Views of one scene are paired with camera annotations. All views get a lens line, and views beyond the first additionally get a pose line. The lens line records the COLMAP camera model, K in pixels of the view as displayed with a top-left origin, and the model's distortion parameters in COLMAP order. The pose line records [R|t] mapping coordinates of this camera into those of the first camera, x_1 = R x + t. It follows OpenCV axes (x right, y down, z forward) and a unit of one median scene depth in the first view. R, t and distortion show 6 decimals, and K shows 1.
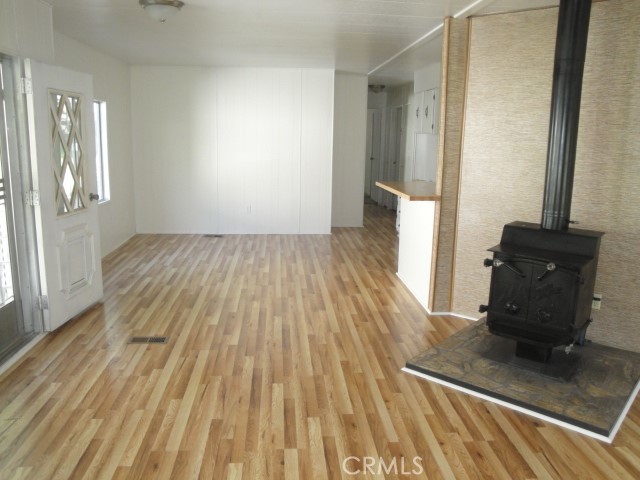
lens RADIAL K [[528.1, 0, 320.9], [0, 528.1, 240.8], [0, 0, 1]] dist [-0.165405, 0.147041]
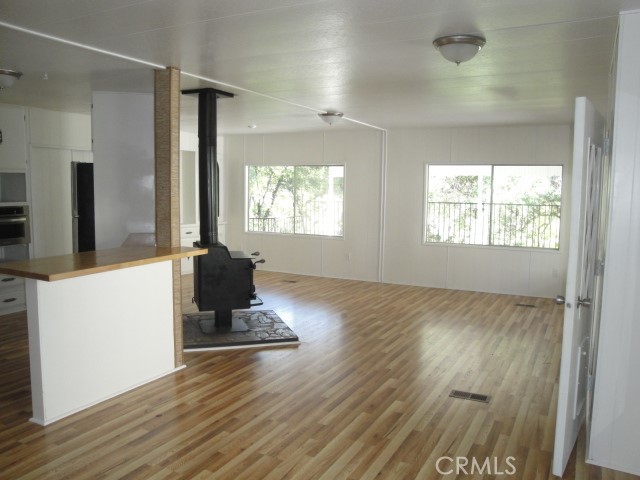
lens RADIAL K [[528.1, 0, 320.9], [0, 528.1, 240.8], [0, 0, 1]] dist [-0.165405, 0.147041]
pose [[-0.846256, -0.086091, 0.525775, -0.642844], [0.075747, 0.957392, 0.278682, -0.436503], [-0.527364, 0.275662, -0.803677, 2.046589]]
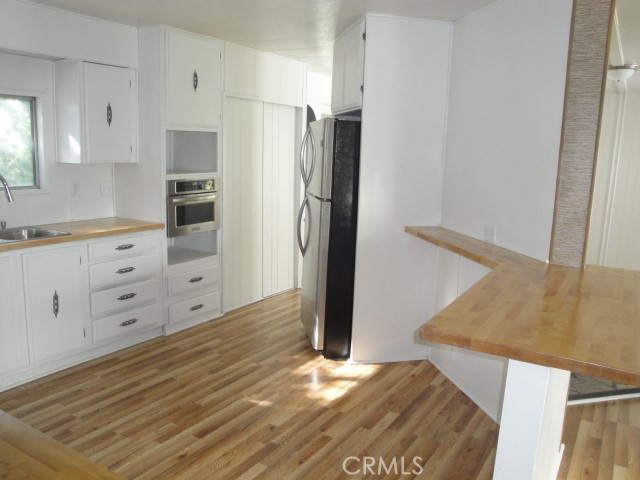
lens RADIAL K [[528.1, 0, 320.9], [0, 528.1, 240.8], [0, 0, 1]] dist [-0.165405, 0.147041]
pose [[-0.805190, -0.149216, 0.573937, 0.169396], [0.066648, 0.938924, 0.337609, -0.417628], [-0.589260, 0.310091, -0.746067, 2.014316]]
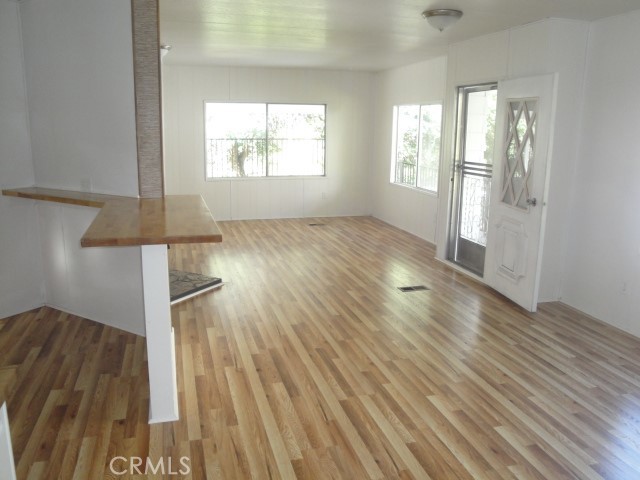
lens RADIAL K [[528.1, 0, 320.9], [0, 528.1, 240.8], [0, 0, 1]] dist [-0.165405, 0.147041]
pose [[-0.979614, 0.005624, -0.200810, 0.181158], [-0.075500, 0.916017, 0.393970, -0.467066], [0.186161, 0.401099, -0.896919, 2.295356]]
